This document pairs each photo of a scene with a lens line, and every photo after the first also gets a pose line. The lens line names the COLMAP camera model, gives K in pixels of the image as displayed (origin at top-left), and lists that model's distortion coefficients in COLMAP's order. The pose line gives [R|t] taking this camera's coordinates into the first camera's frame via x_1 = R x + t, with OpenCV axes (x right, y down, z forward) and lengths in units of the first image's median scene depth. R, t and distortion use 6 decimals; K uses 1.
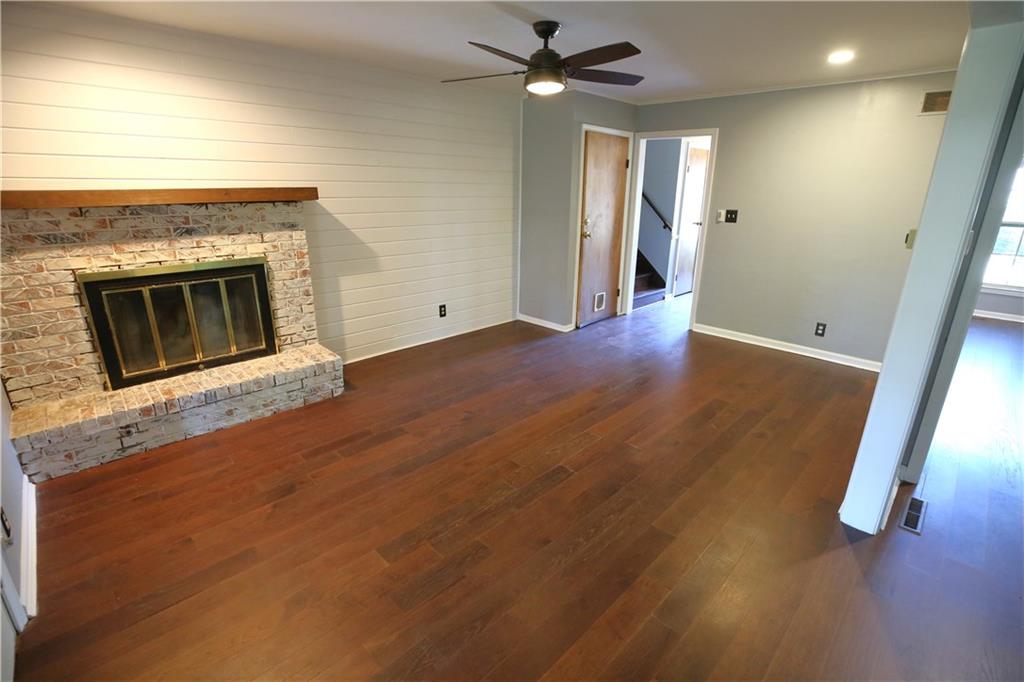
lens RADIAL K [[472.5, 0, 509.4], [0, 472.5, 343.0], [0, 0, 1]] dist [-0.041887, 0.012495]
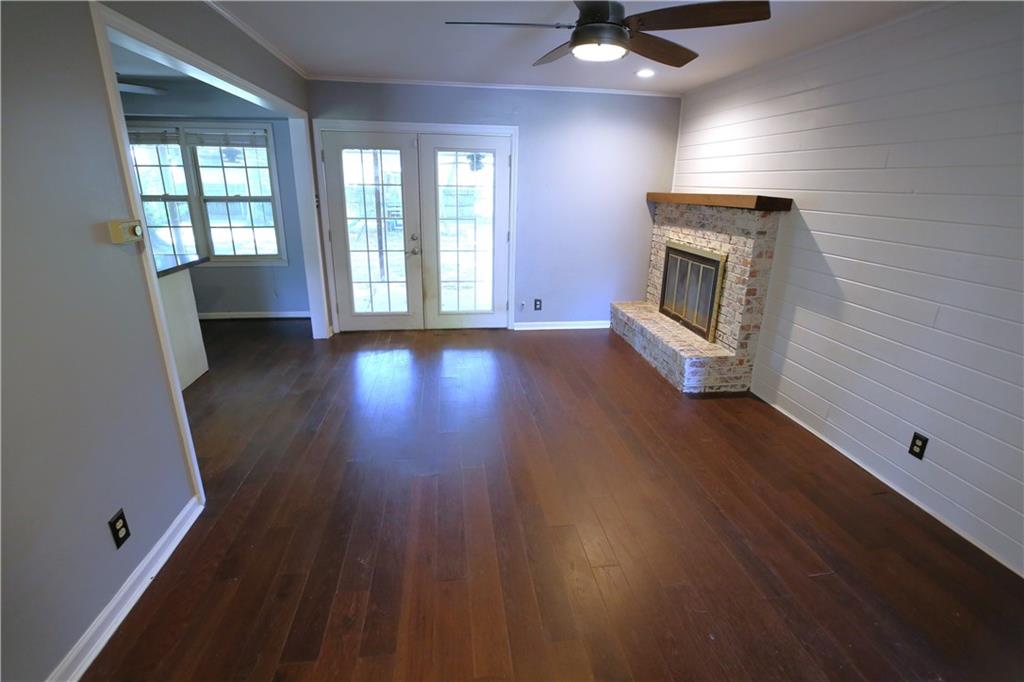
lens RADIAL K [[472.5, 0, 509.4], [0, 472.5, 343.0], [0, 0, 1]] dist [-0.041887, 0.012495]
pose [[-0.602188, 0.235304, -0.762890, 0.687057], [-0.272740, 0.837452, 0.473589, -0.397142], [0.750321, 0.493261, -0.440127, 1.197848]]
